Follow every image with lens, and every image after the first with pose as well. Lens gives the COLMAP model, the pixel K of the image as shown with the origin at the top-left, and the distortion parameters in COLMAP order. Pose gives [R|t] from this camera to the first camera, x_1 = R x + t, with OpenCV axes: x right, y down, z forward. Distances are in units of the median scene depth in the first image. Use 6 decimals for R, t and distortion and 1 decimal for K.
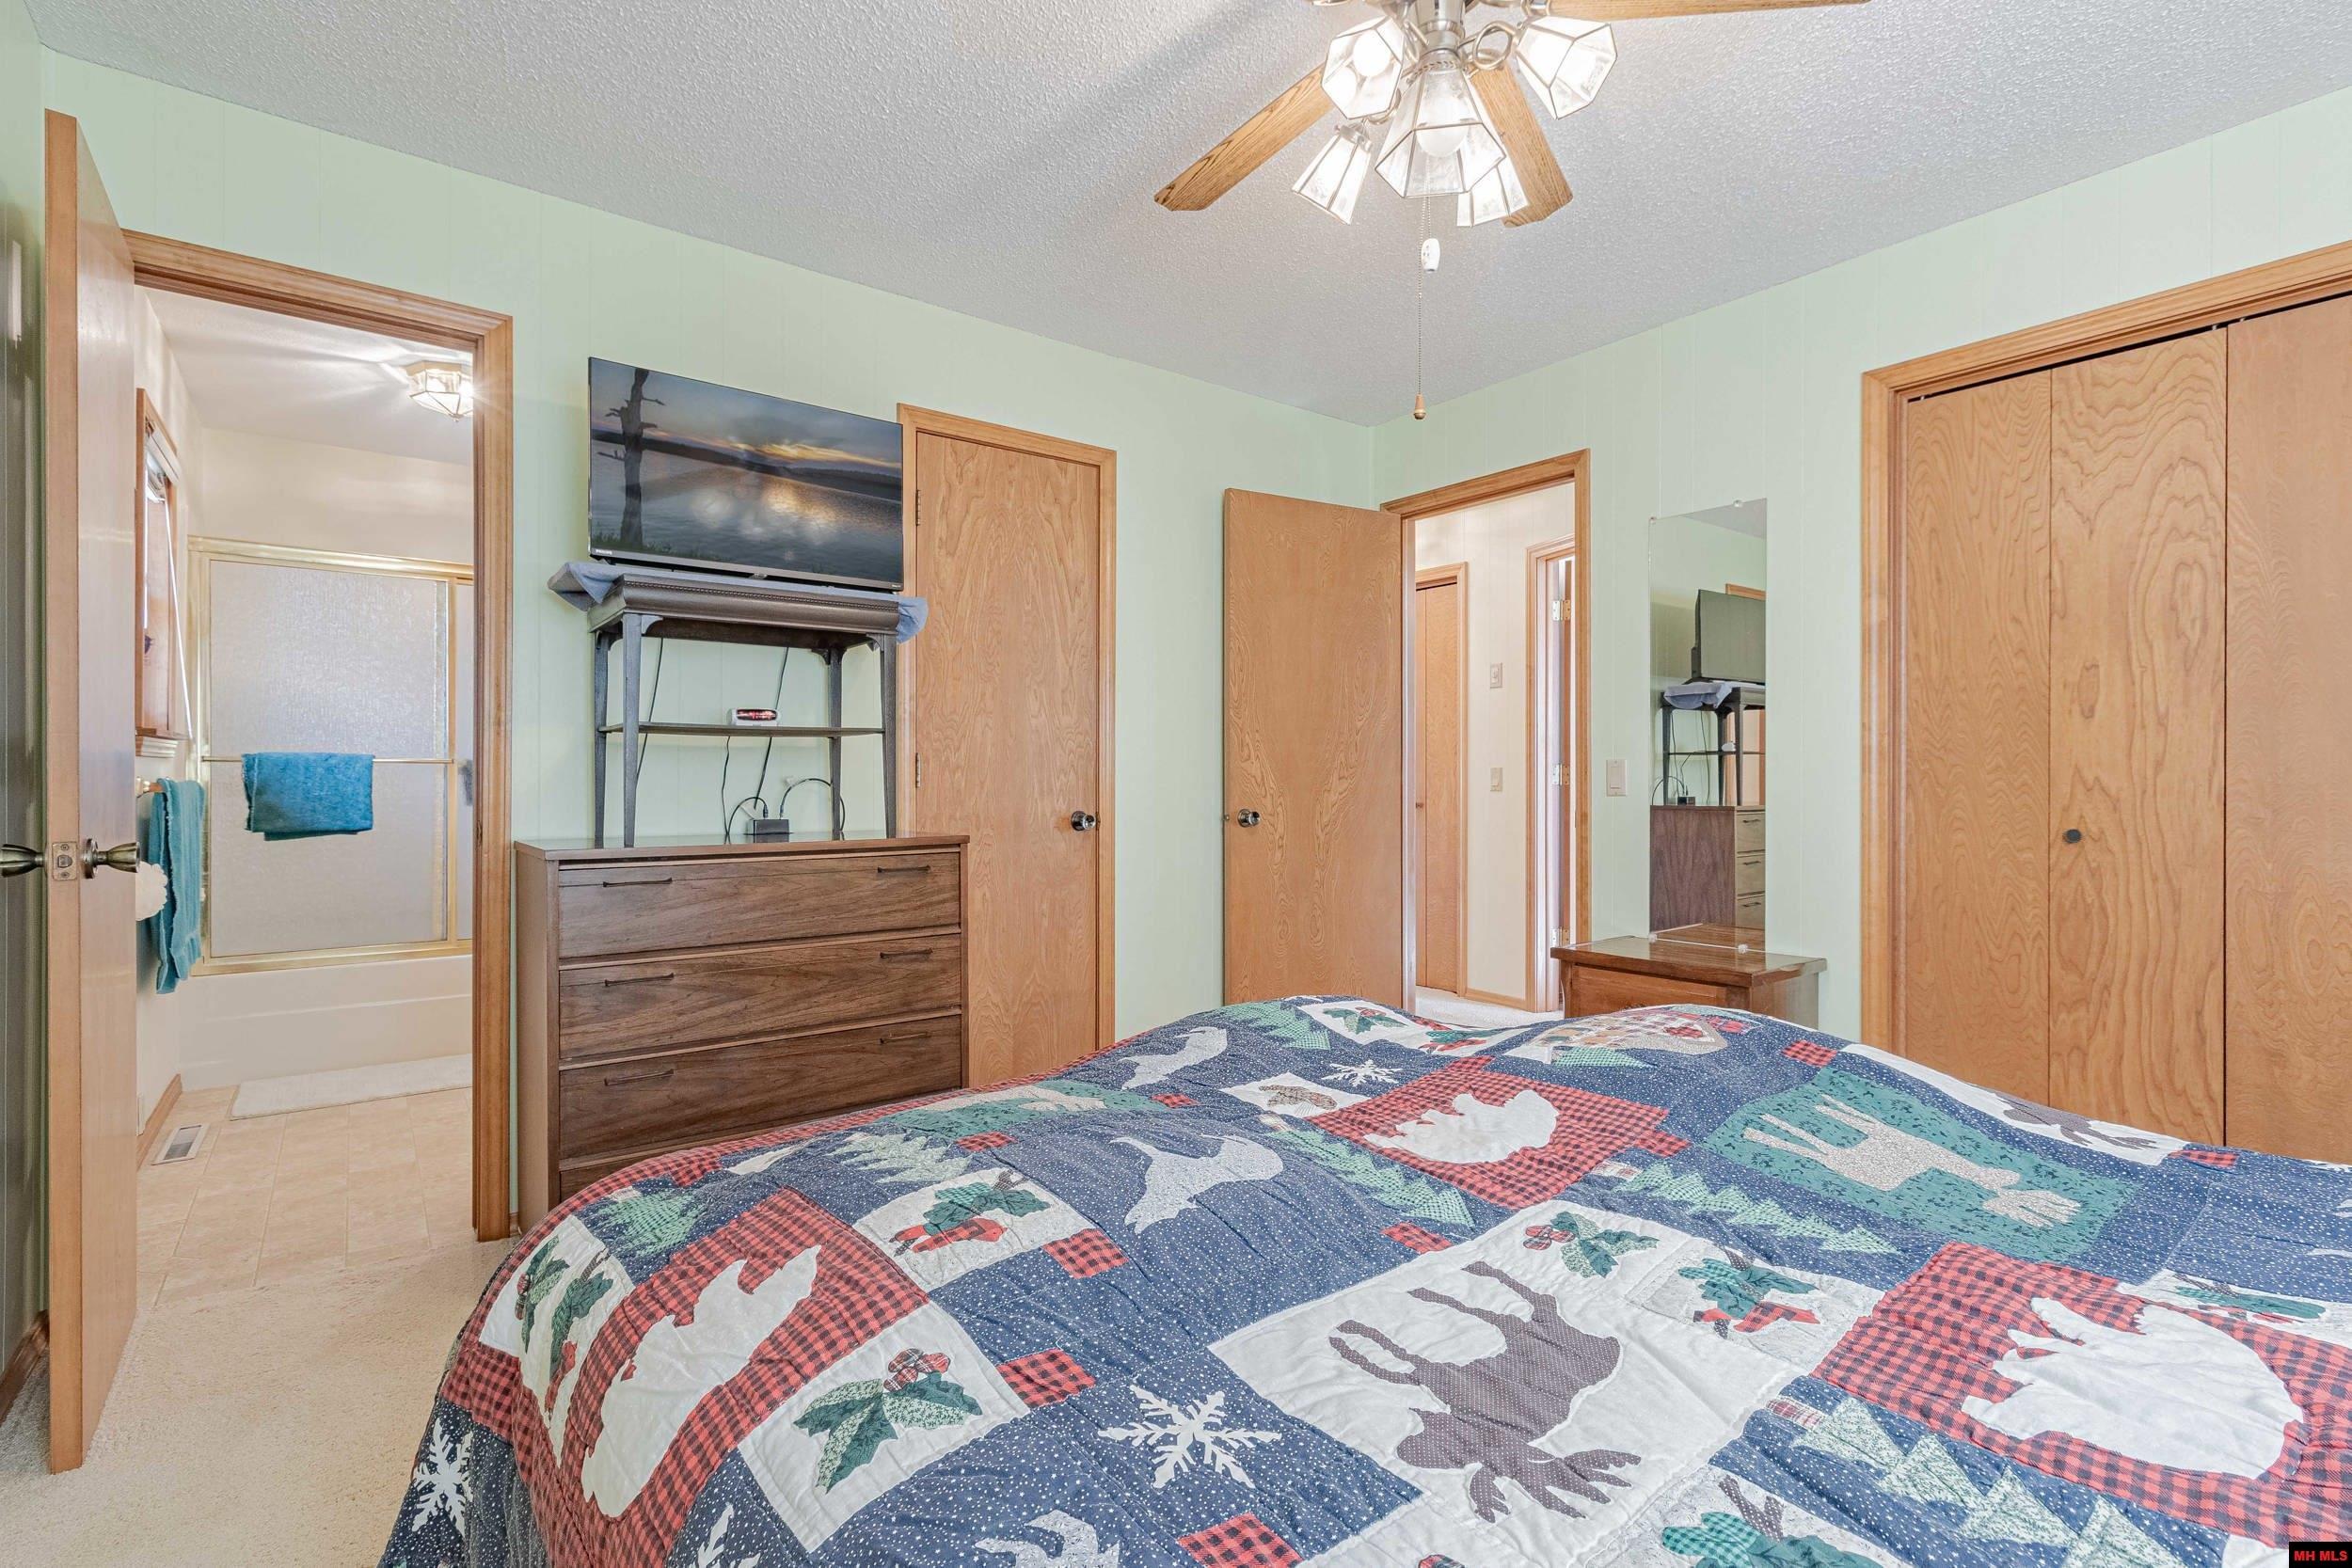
lens RADIAL K [[1095.4, 0, 1176.7], [0, 1095.4, 779.6], [0, 0, 1]] dist [0.001030, 0.000361]
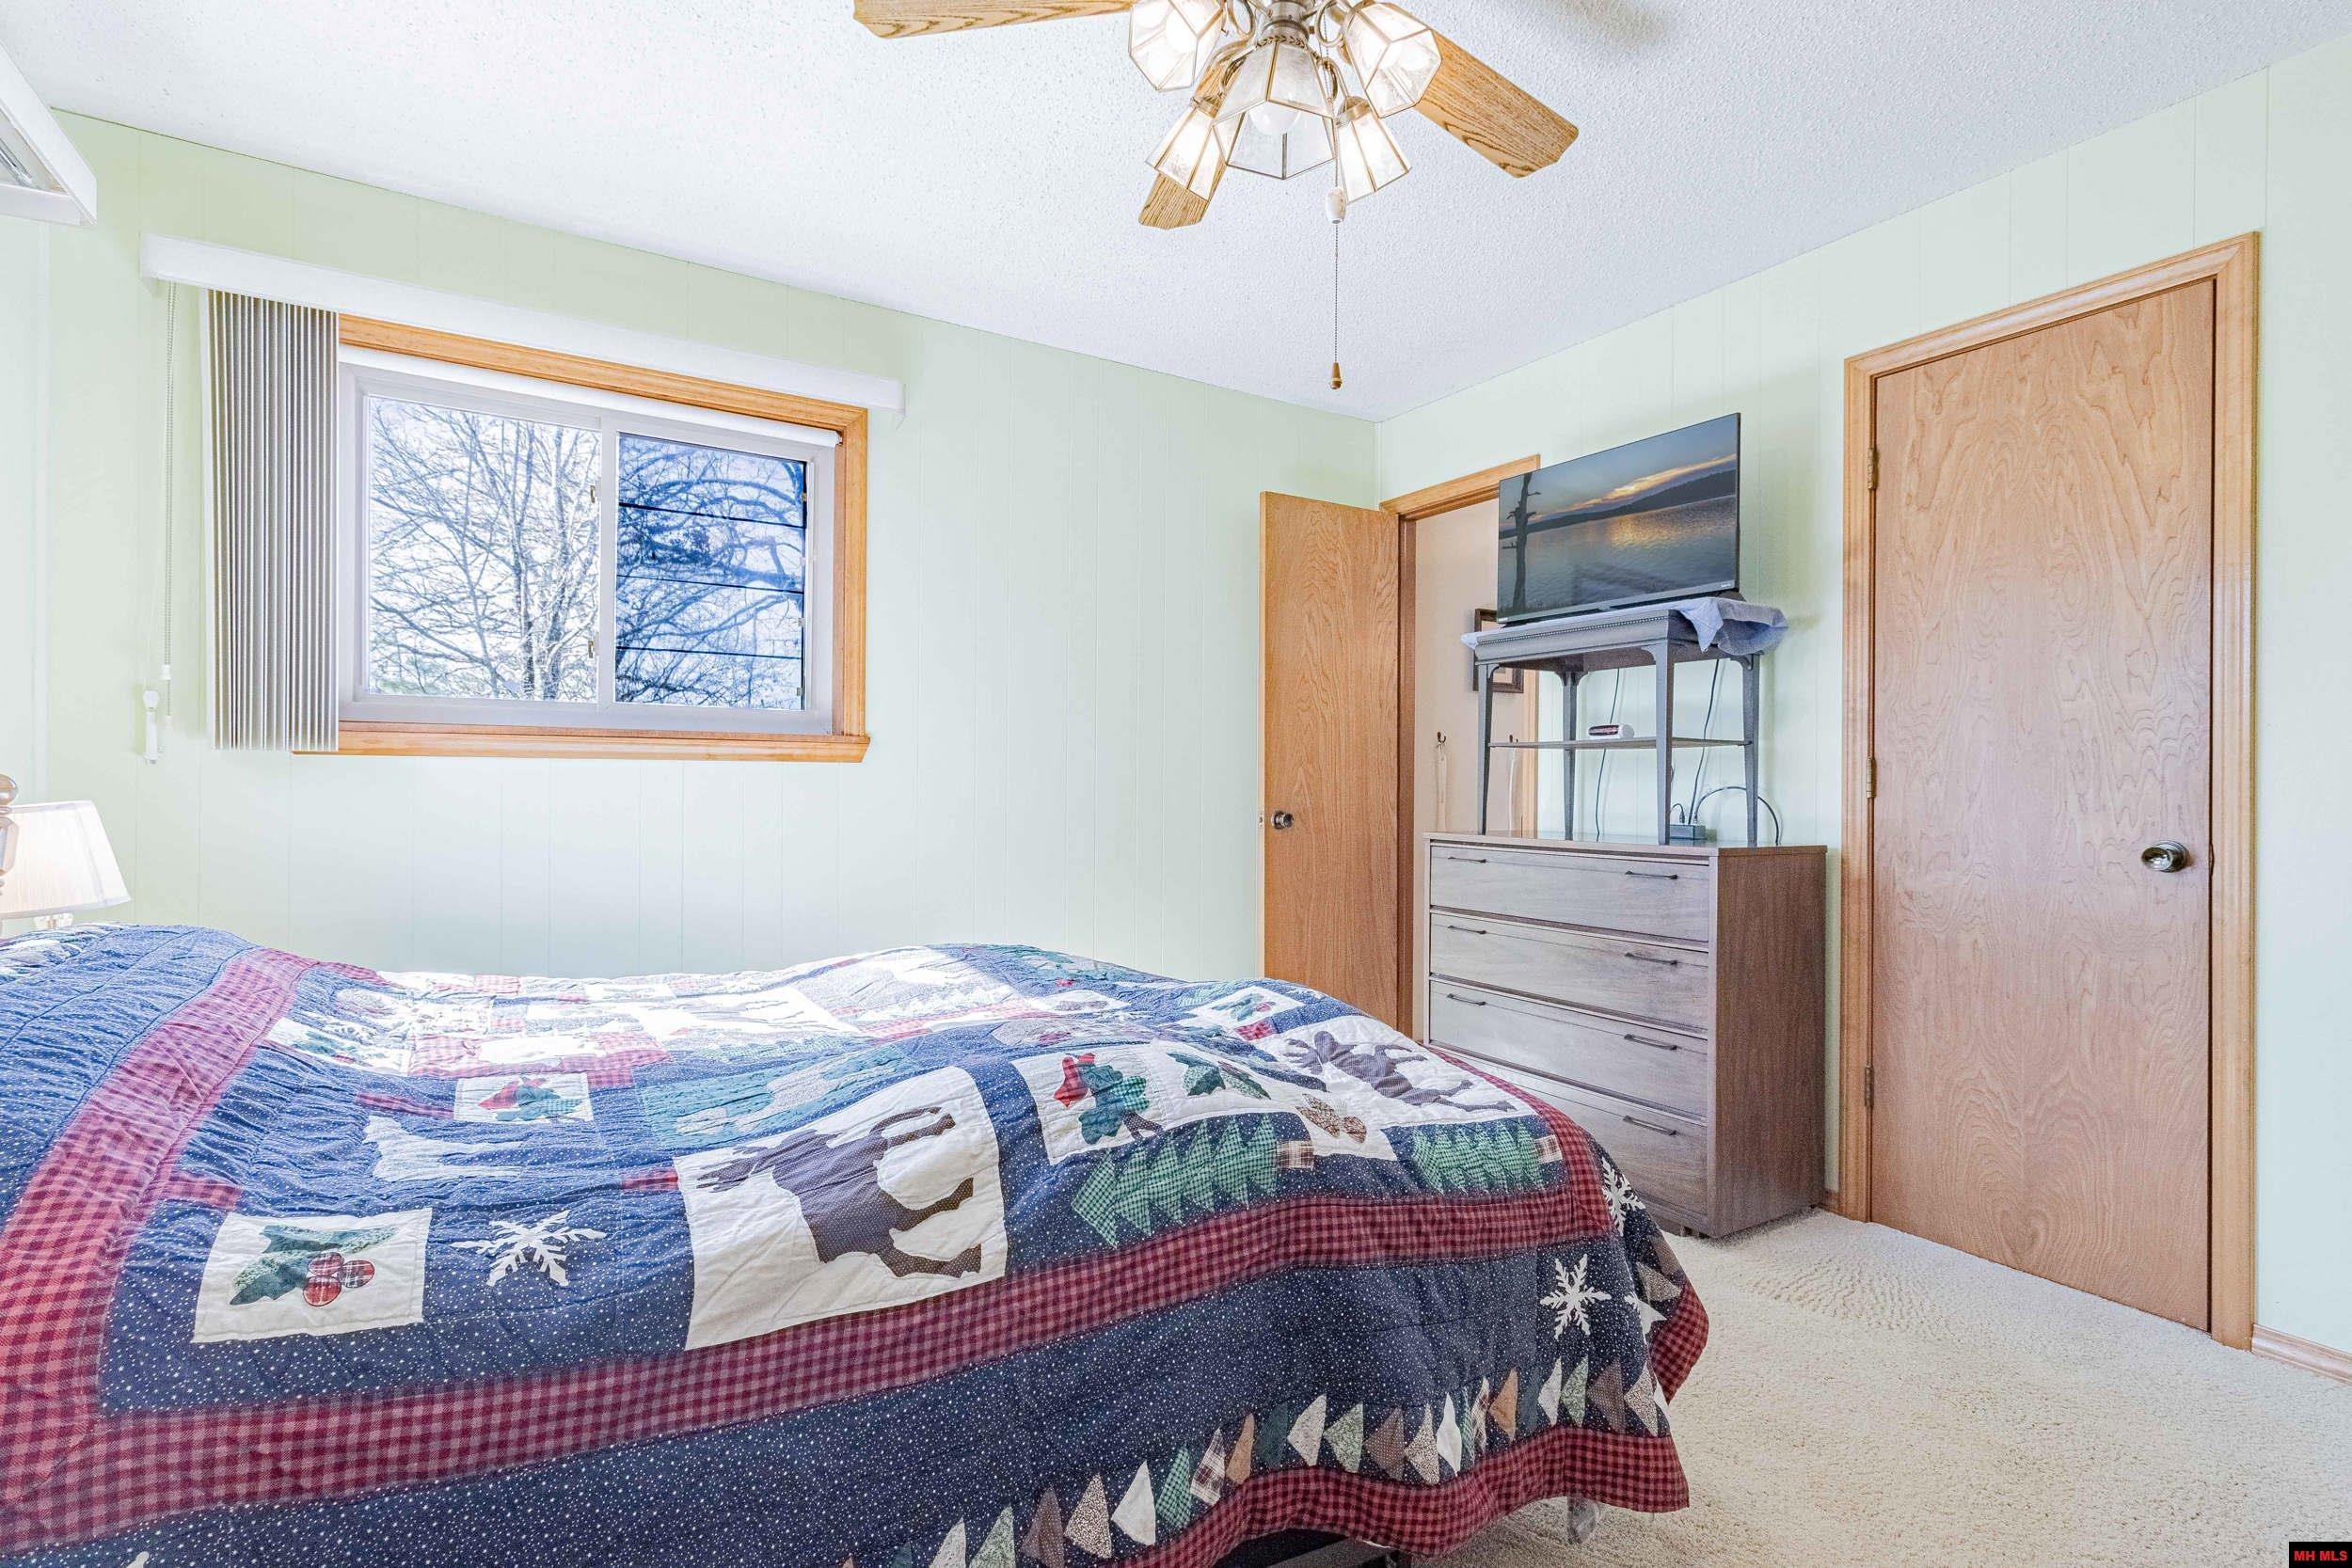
lens RADIAL K [[1095.4, 0, 1173.3], [0, 1095.4, 783.4], [0, 0, 1]] dist [0.001030, 0.000361]
pose [[-0.092852, 0.001952, -0.995678, 0.636193], [-0.006843, 0.999973, 0.002599, -0.002414], [0.995656, 0.007055, -0.092836, 0.521698]]
